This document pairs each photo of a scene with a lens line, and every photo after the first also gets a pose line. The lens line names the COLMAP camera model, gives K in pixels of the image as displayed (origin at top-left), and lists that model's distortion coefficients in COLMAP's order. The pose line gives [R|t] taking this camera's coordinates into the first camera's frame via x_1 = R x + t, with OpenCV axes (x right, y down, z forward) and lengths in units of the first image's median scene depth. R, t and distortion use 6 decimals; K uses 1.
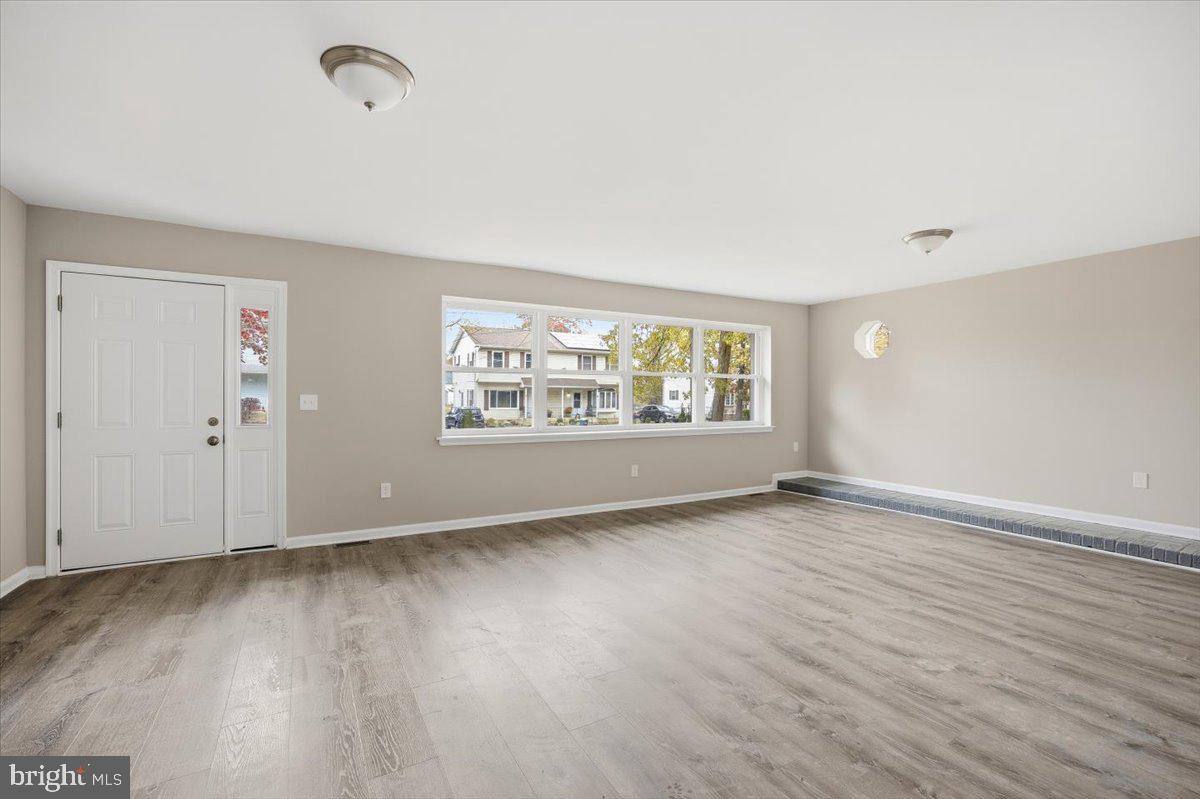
lens RADIAL K [[515.5, 0, 596.6], [0, 515.5, 397.7], [0, 0, 1]] dist [-0.028475, 0.008485]
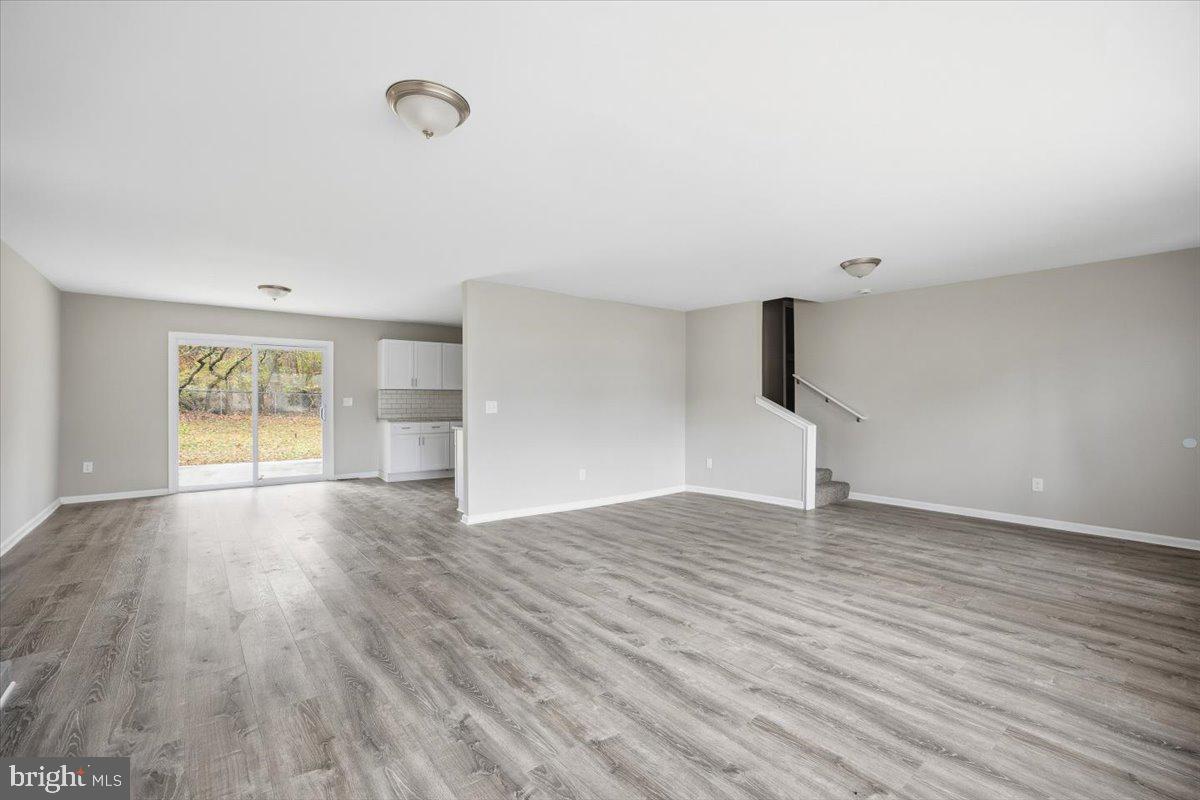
lens RADIAL K [[515.5, 0, 596.6], [0, 515.5, 398.2], [0, 0, 1]] dist [-0.028475, 0.008485]
pose [[-0.987908, -0.001767, -0.155032, 0.674570], [-0.001491, 0.999997, -0.001896, -0.005669], [0.155035, -0.001642, -0.987908, 1.904445]]
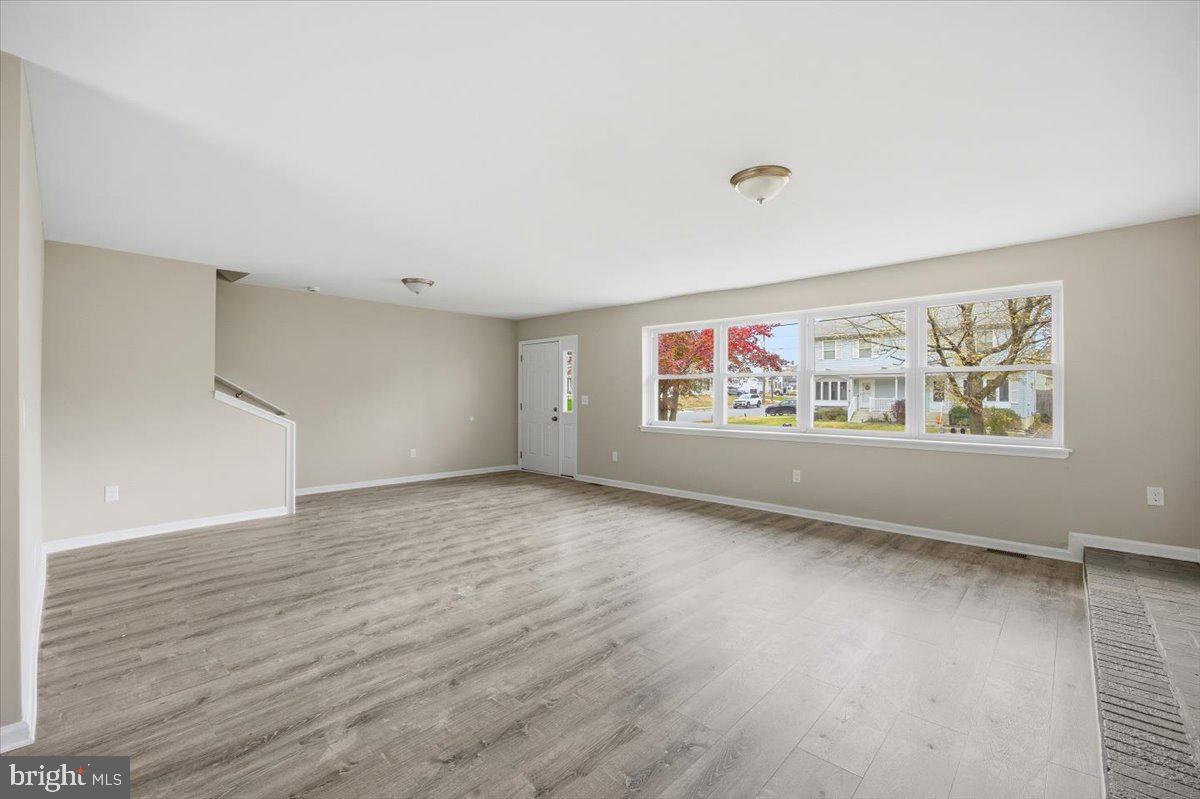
lens RADIAL K [[515.5, 0, 596.6], [0, 515.5, 397.7], [0, 0, 1]] dist [-0.028475, 0.008485]
pose [[0.291728, 0.001685, -0.956500, 1.554545], [-0.003812, 0.999993, 0.000599, -0.001807], [0.956494, 0.003471, 0.291732, 0.686526]]
